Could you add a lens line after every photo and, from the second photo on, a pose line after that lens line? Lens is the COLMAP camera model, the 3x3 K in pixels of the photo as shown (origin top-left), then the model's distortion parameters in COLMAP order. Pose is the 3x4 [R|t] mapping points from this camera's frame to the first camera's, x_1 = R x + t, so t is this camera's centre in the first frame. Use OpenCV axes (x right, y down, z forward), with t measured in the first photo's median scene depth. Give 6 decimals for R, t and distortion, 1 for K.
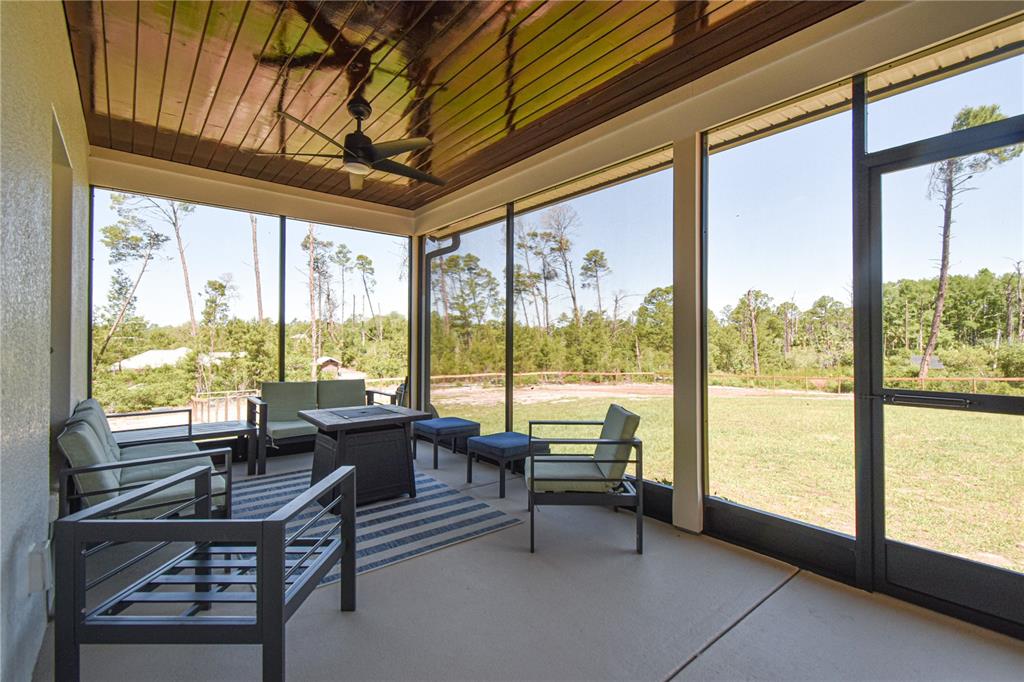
lens RADIAL K [[464.4, 0, 512.0], [0, 464.4, 341.0], [0, 0, 1]] dist [0.013033, 0.001099]
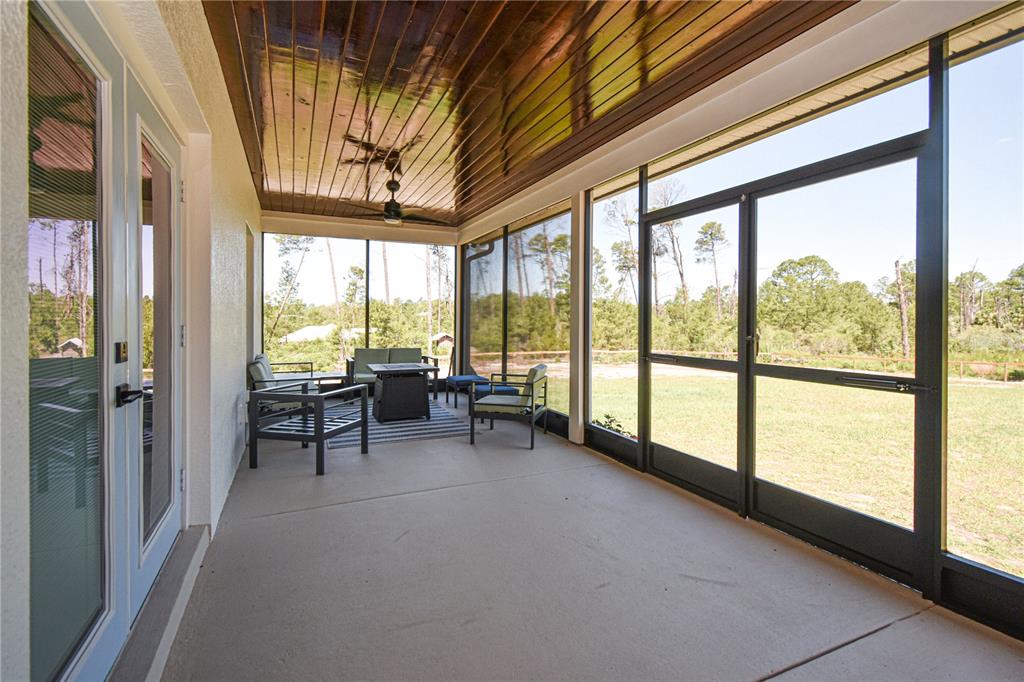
lens RADIAL K [[473.7, 0, 512.5], [0, 473.7, 329.0], [0, 0, 1]] dist [0.029175, 0.000030]
pose [[0.966868, 0.006456, -0.255194, 0.156314], [-0.000594, 0.999734, 0.023039, -0.005060], [0.255275, -0.022124, 0.966615, -0.165663]]
